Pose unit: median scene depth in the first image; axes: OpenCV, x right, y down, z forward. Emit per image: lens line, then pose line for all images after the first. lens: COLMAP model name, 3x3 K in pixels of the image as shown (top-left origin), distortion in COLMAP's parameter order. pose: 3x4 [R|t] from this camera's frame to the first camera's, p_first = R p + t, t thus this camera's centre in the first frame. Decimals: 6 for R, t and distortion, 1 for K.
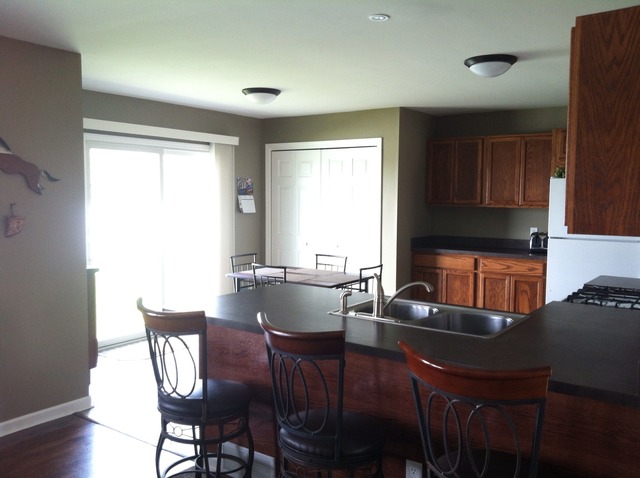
lens RADIAL K [[586.8, 0, 320.0], [0, 586.8, 239.0], [0, 0, 1]] dist [0.062578, -0.006627]
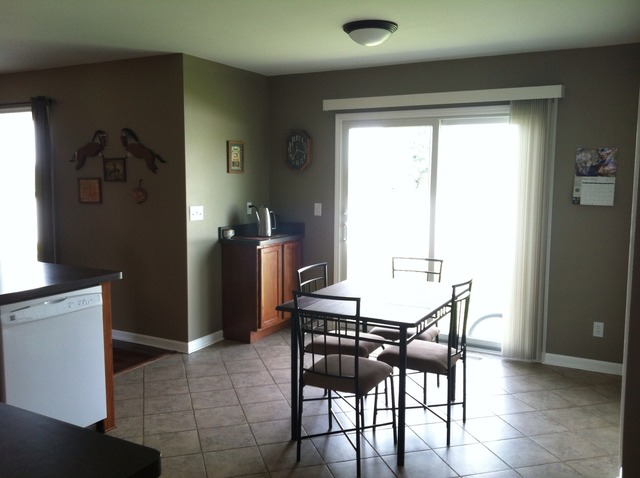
lens RADIAL K [[586.8, 0, 320.0], [0, 586.8, 239.0], [0, 0, 1]] dist [0.062578, -0.006627]
pose [[0.128783, 0.098580, -0.986761, 0.531570], [-0.083686, 0.992578, 0.088239, -0.046958], [0.988135, 0.071214, 0.136076, 0.738202]]
